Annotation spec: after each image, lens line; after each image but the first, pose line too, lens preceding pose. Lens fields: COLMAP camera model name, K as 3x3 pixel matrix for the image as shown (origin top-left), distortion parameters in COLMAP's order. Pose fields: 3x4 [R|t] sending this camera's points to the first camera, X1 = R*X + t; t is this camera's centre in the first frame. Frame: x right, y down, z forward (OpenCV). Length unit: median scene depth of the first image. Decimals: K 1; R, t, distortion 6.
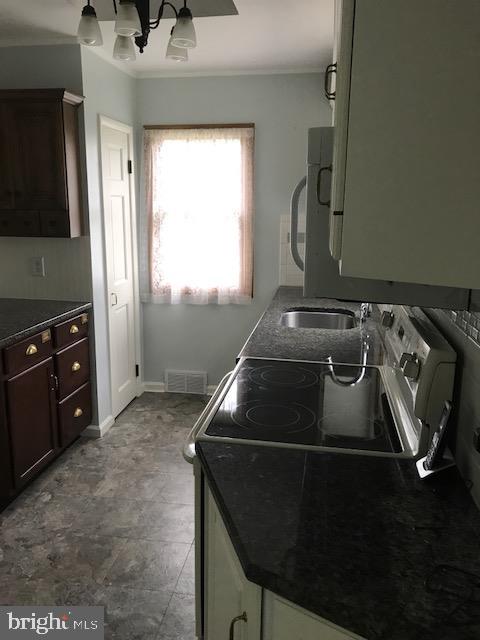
lens RADIAL K [[532.6, 0, 240.1], [0, 532.6, 316.6], [0, 0, 1]] dist [0.007855, 0.031615]
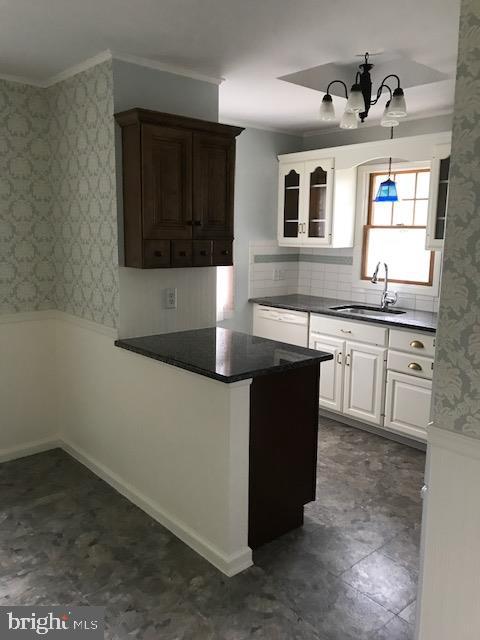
lens RADIAL K [[532.6, 0, 243.5], [0, 532.6, 317.9], [0, 0, 1]] dist [0.007855, 0.031615]
pose [[0.628263, -0.122127, 0.768356, -1.332274], [0.156487, 0.987255, 0.028965, -0.085428], [-0.762101, 0.102040, 0.639367, 0.381967]]
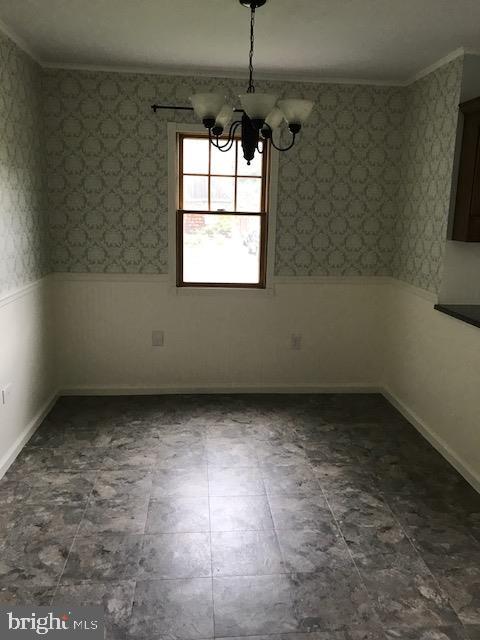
lens RADIAL K [[532.6, 0, 242.1], [0, 532.6, 319.2], [0, 0, 1]] dist [0.007855, 0.031615]
pose [[0.968869, -0.040746, 0.244199, -1.425332], [0.042635, 0.999088, -0.002451, -0.022788], [-0.243877, 0.012786, 0.969722, 0.147756]]
